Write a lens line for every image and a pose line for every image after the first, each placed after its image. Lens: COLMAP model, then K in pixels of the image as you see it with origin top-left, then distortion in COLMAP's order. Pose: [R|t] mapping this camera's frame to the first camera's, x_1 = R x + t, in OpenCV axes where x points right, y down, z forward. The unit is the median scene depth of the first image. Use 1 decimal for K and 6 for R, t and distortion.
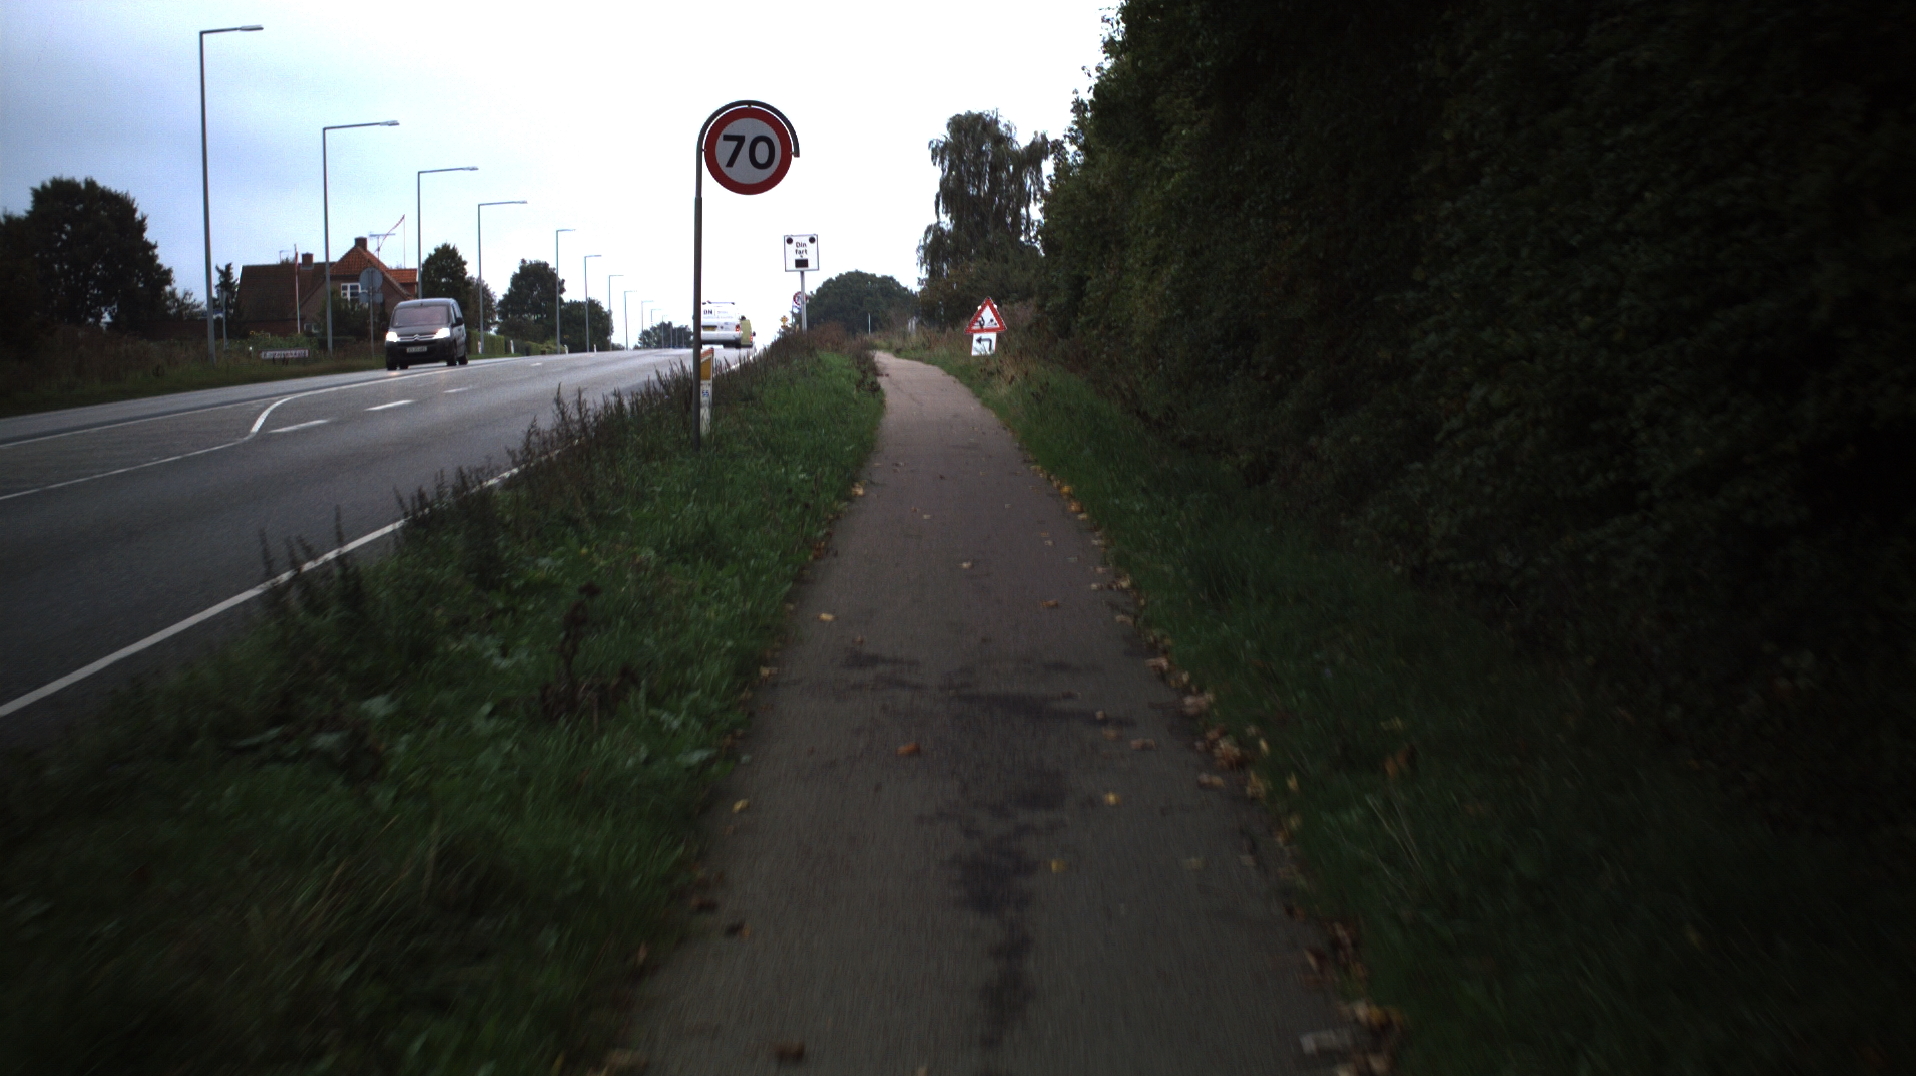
lens RADIAL K [[2628.6, 0, 948.9], [0, 2628.6, 531.8], [0, 0, 1]] dist [-0.139354, 0.000000]
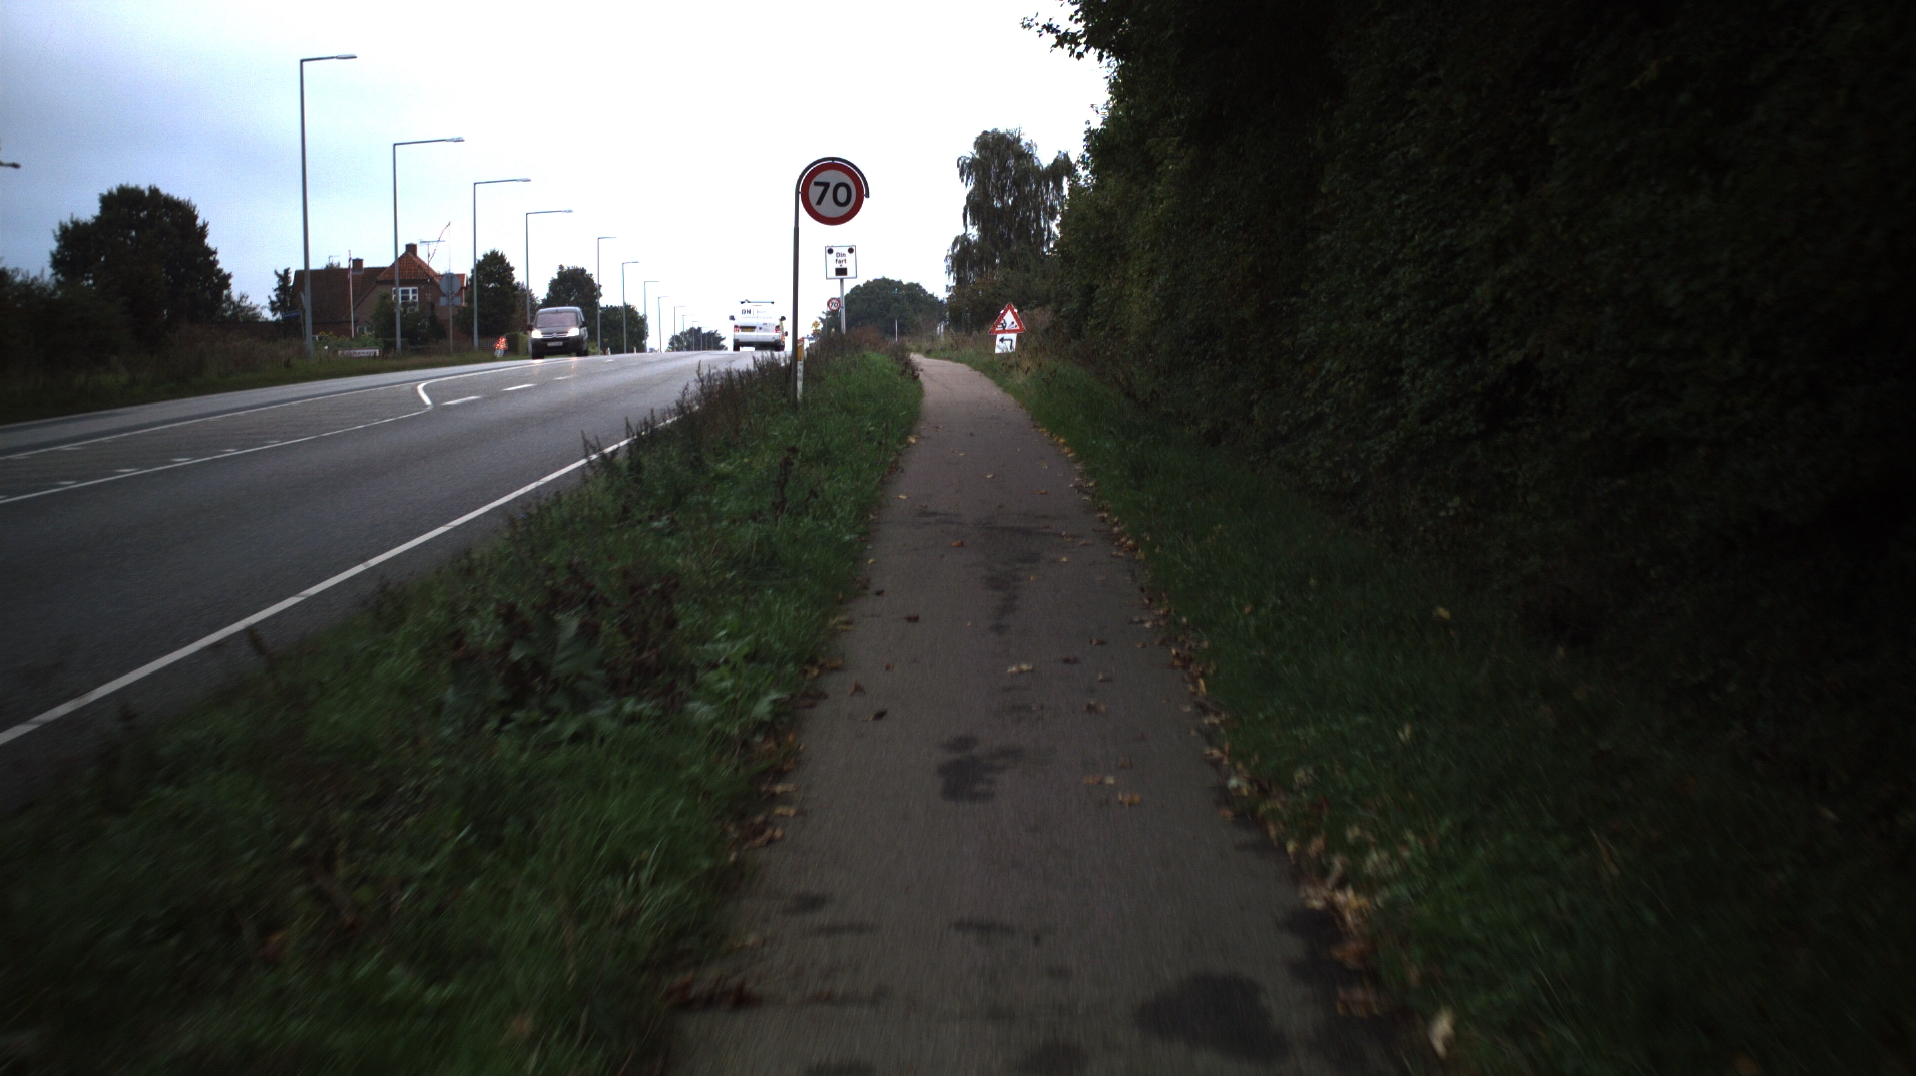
lens RADIAL K [[2628.6, 0, 962.8], [0, 2628.6, 544.9], [0, 0, 1]] dist [-0.139354, 0.000000]
pose [[0.999981, 0.005078, -0.003623, -0.000916], [-0.005070, 0.999985, 0.002282, 0.014732], [0.003635, -0.002263, 0.999991, -0.155593]]
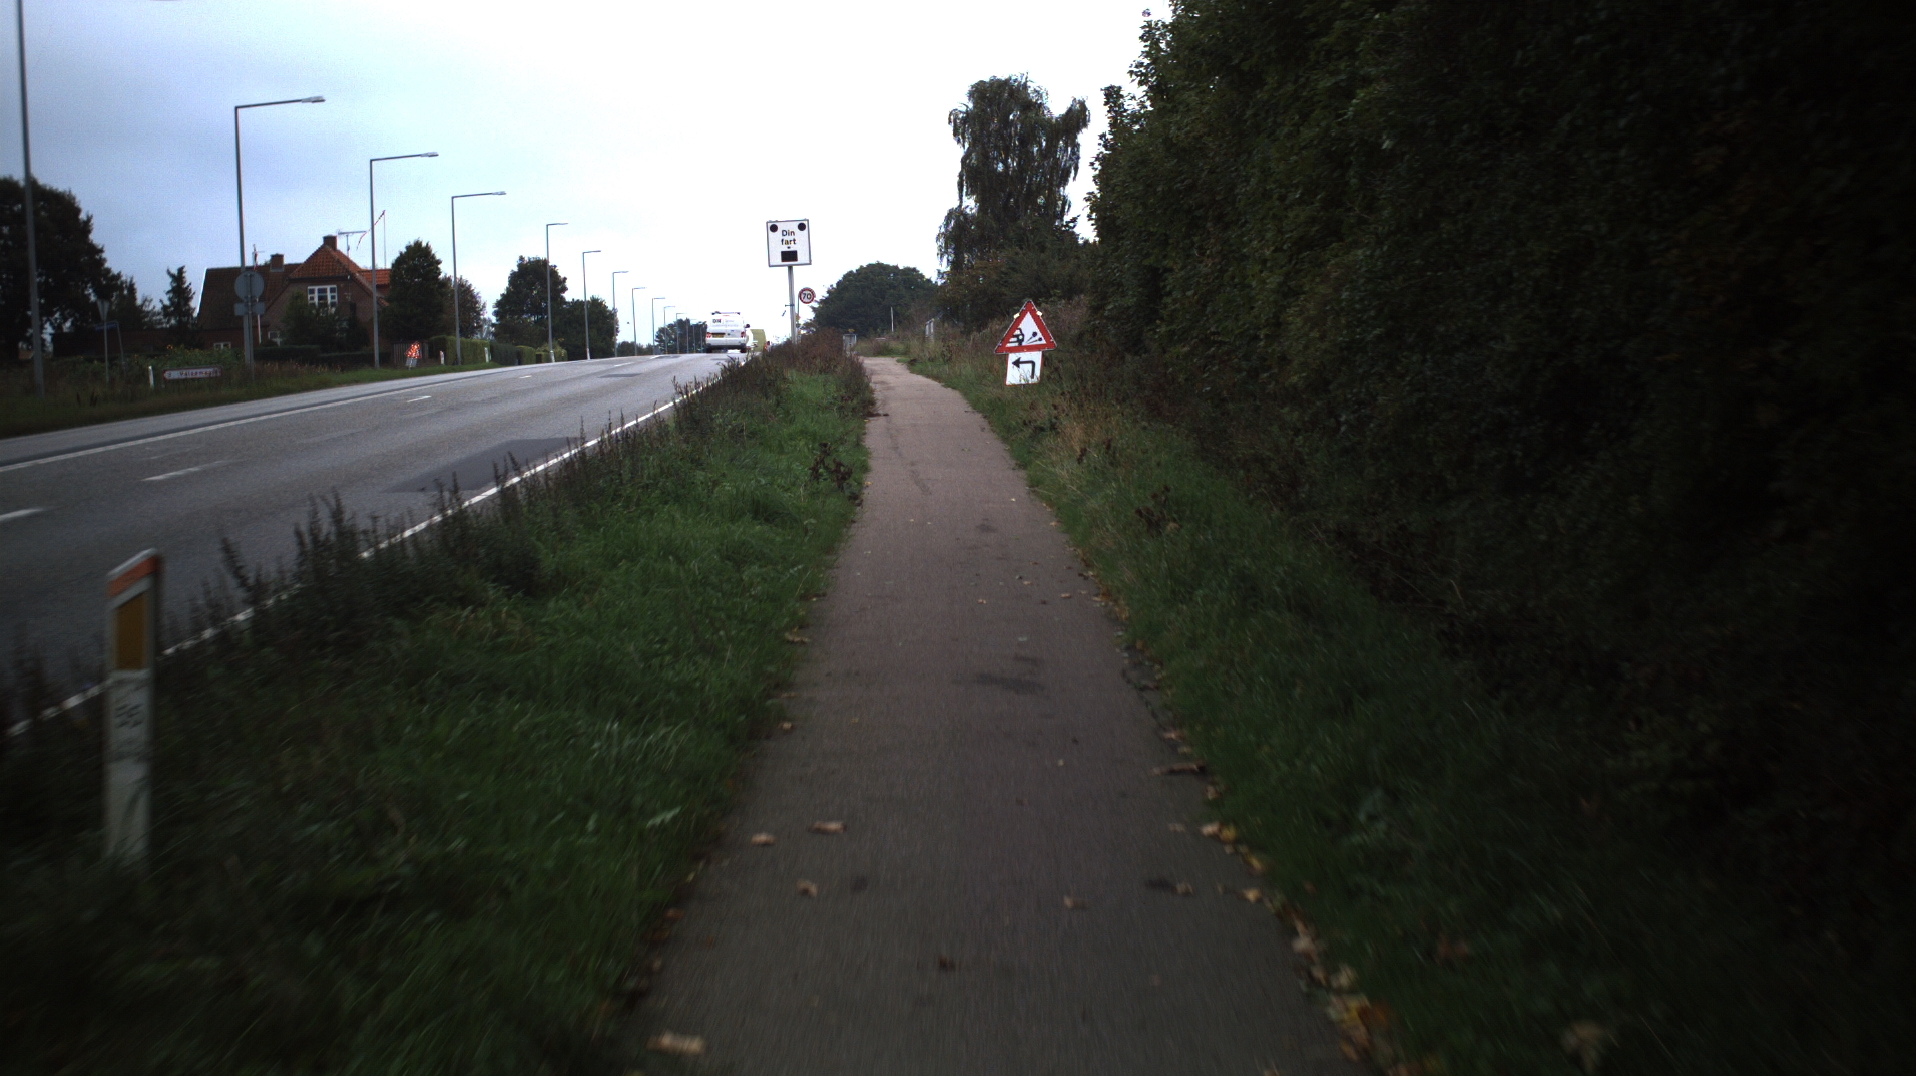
lens RADIAL K [[2628.6, 0, 954.9], [0, 2628.6, 530.0], [0, 0, 1]] dist [-0.139354, 0.000000]
pose [[0.999837, -0.015538, -0.009248, 0.000942], [0.015566, 0.999875, 0.002905, -0.031483], [0.009202, -0.003049, 0.999953, 0.309866]]
